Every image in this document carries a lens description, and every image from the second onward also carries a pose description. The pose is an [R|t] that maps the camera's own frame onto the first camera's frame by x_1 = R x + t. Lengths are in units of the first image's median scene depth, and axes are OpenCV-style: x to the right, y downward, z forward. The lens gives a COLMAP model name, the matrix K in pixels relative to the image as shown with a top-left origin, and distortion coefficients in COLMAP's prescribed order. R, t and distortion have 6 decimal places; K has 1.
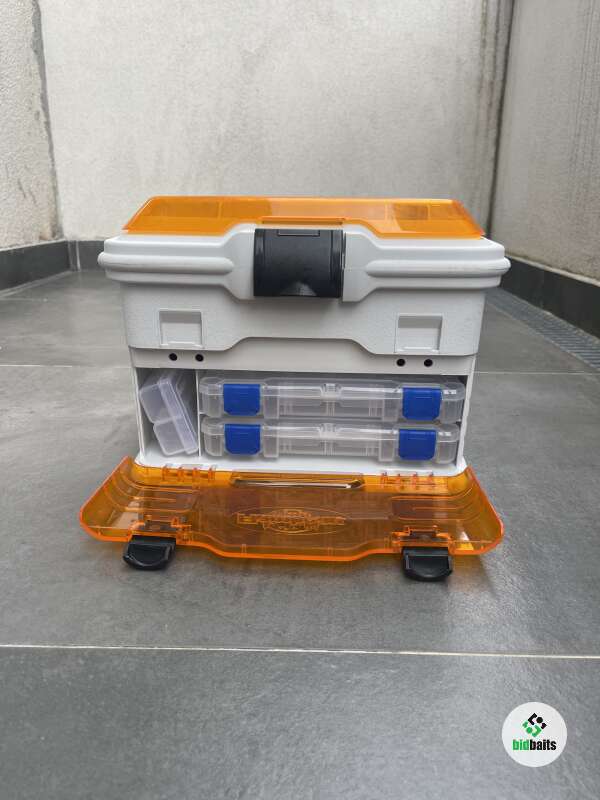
lens RADIAL K [[613.3, 0, 296.0], [0, 613.3, 403.6], [0, 0, 1]] dist [0.074538, -0.113140]
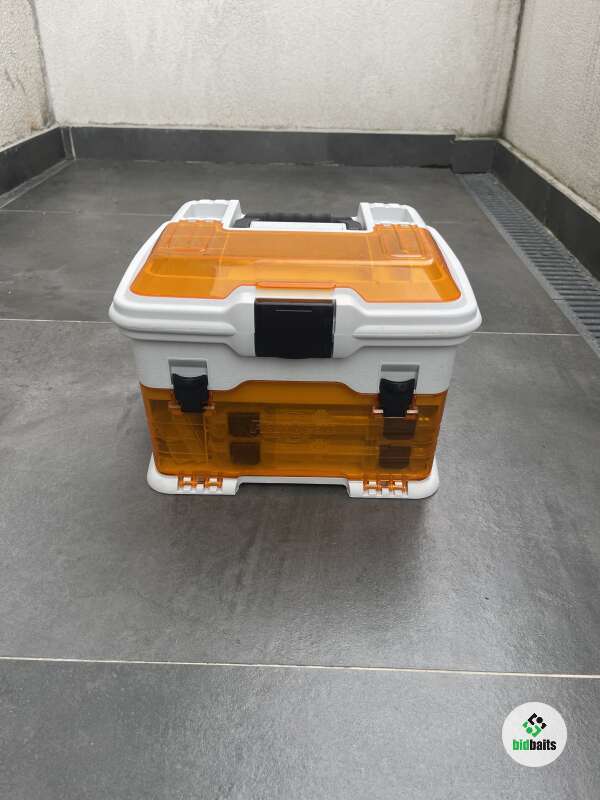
lens RADIAL K [[613.3, 0, 301.2], [0, 613.3, 406.2], [0, 0, 1]] dist [0.074538, -0.113140]
pose [[0.999932, 0.009983, -0.006016, 0.042793], [-0.008138, 0.967488, 0.252786, -0.328165], [0.008344, -0.252720, 0.967503, -0.106531]]
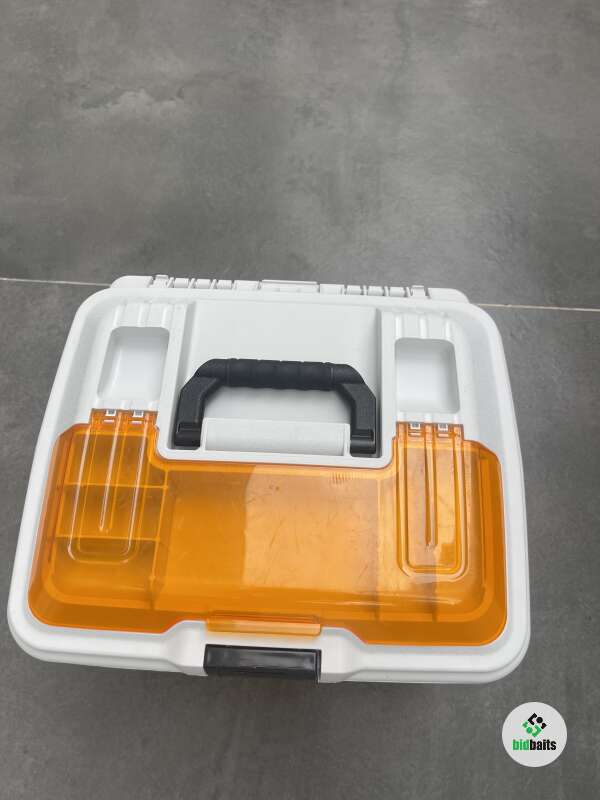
lens RADIAL K [[613.3, 0, 298.1], [0, 613.3, 404.6], [0, 0, 1]] dist [0.074538, -0.113140]
pose [[0.998812, 0.034310, -0.034604, 0.078928], [0.002467, 0.673603, 0.739089, -0.922970], [0.048667, -0.738296, 0.672718, 0.613372]]
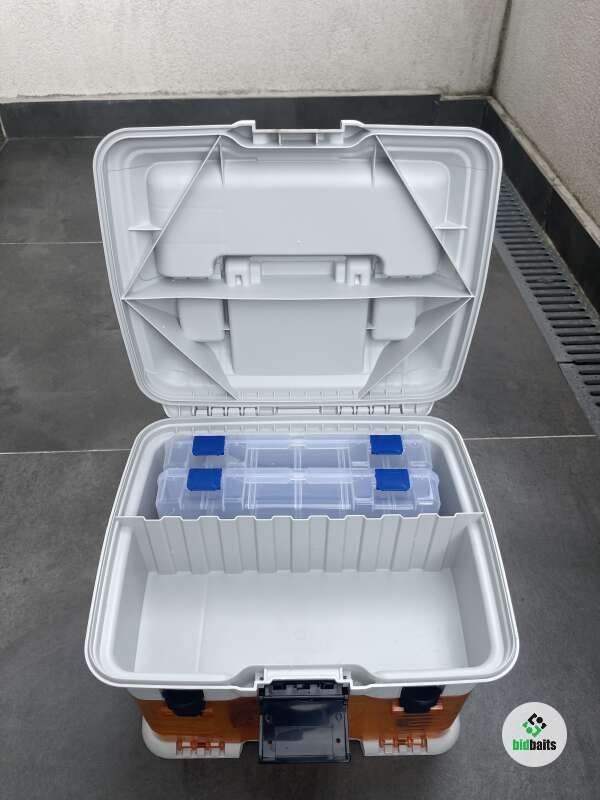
lens RADIAL K [[613.3, 0, 290.0], [0, 613.3, 394.1], [0, 0, 1]] dist [0.074538, -0.113140]
pose [[0.998679, -0.048914, 0.015734, 0.010237], [0.037350, 0.901363, 0.431450, -0.926340], [-0.035286, -0.430292, 0.902000, 0.272421]]
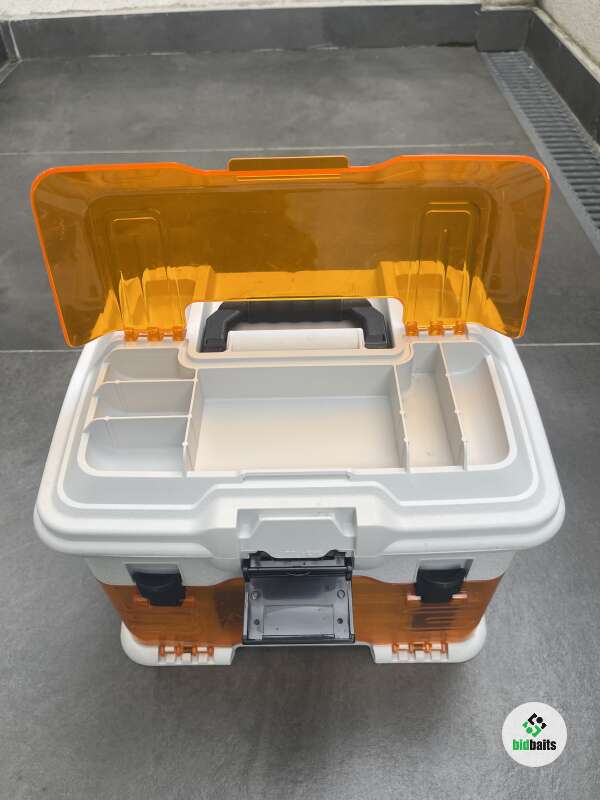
lens RADIAL K [[613.3, 0, 297.5], [0, 613.3, 396.7], [0, 0, 1]] dist [0.074538, -0.113140]
pose [[0.999228, -0.031917, -0.022907, 0.046891], [0.038874, 0.887483, 0.459199, -0.660532], [0.005673, -0.459735, 0.888038, 0.338174]]
